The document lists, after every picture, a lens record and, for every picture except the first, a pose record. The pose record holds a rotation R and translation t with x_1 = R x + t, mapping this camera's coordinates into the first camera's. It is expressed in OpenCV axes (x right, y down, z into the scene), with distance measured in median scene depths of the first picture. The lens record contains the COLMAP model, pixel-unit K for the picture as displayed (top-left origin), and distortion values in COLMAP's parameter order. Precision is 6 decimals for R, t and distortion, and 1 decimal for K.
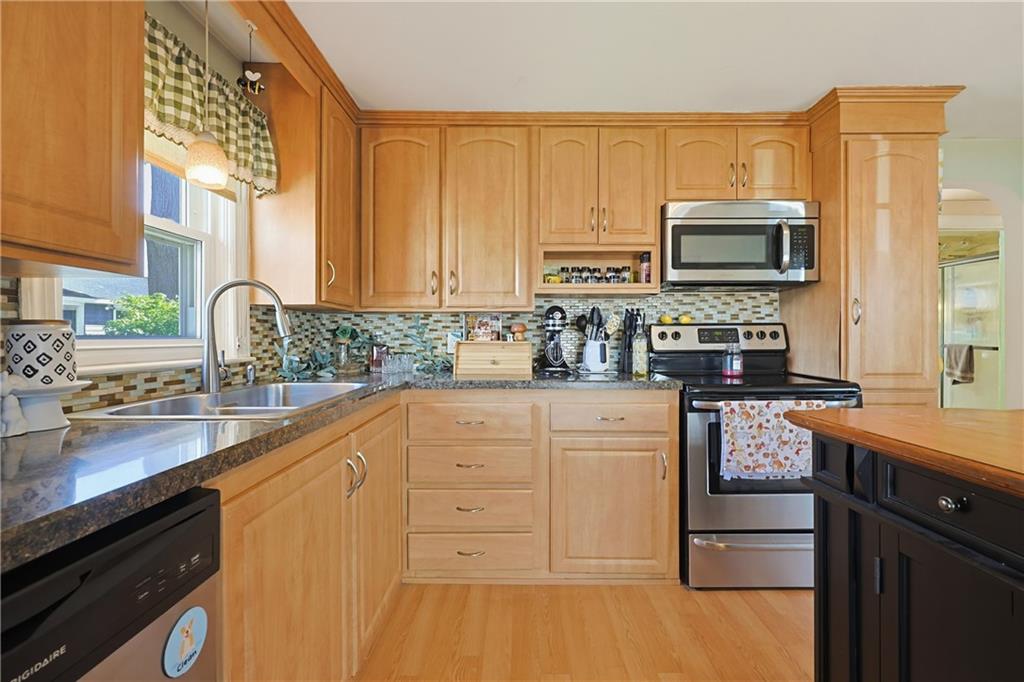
lens RADIAL K [[467.9, 0, 515.9], [0, 467.9, 337.8], [0, 0, 1]] dist [-0.001272, -0.000123]
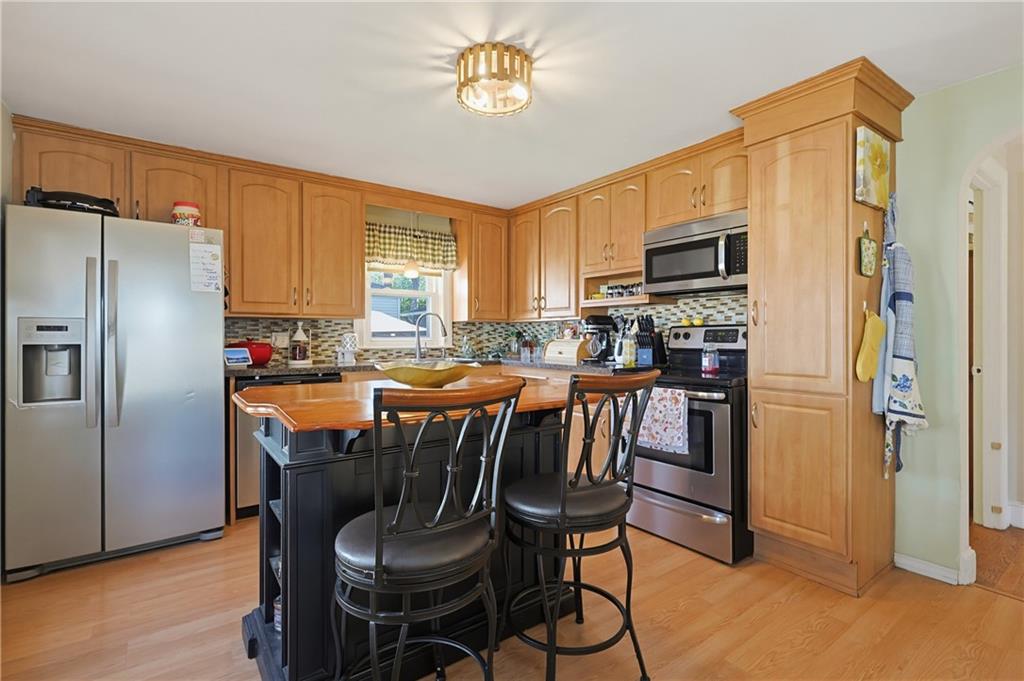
lens RADIAL K [[465.4, 0, 513.1], [0, 465.4, 336.3], [0, 0, 1]] dist [0.000000, 0.000006]
pose [[0.597999, 0.001369, -0.801496, 1.109319], [-0.001704, 0.999998, 0.000437, -0.003387], [0.801495, 0.001104, 0.598000, -0.055100]]
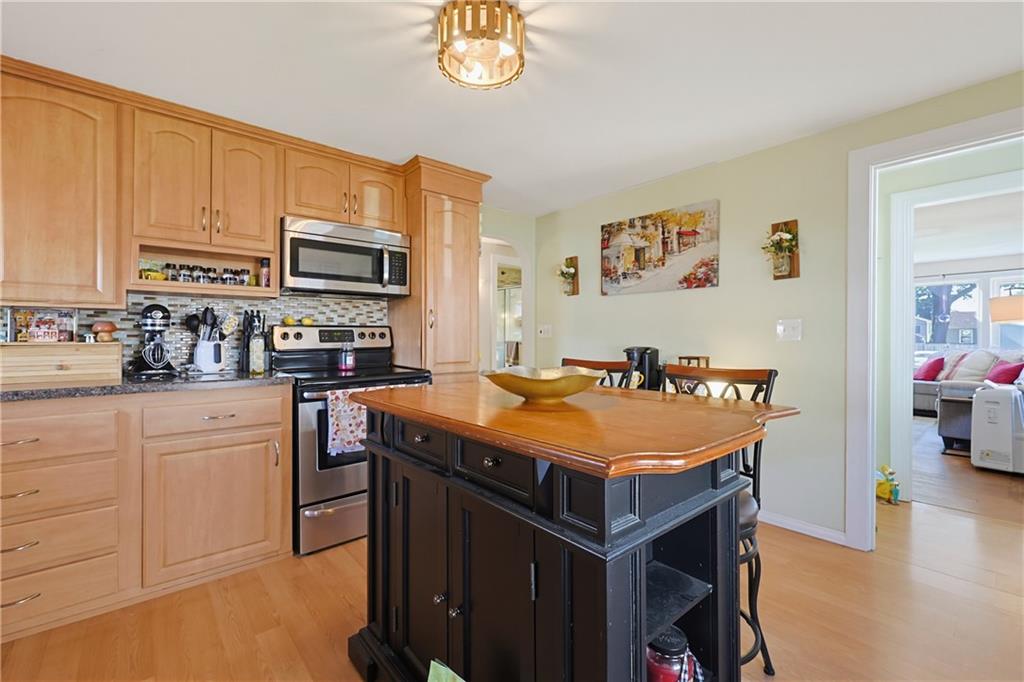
lens RADIAL K [[436.8, 0, 517.3], [0, 436.8, 335.3], [0, 0, 1]] dist [-0.002565, -0.000185]
pose [[0.753131, 0.001054, 0.657870, 0.056221], [0.000180, 0.999998, -0.001808, -0.004223], [-0.657871, 0.001480, 0.753129, -0.135804]]
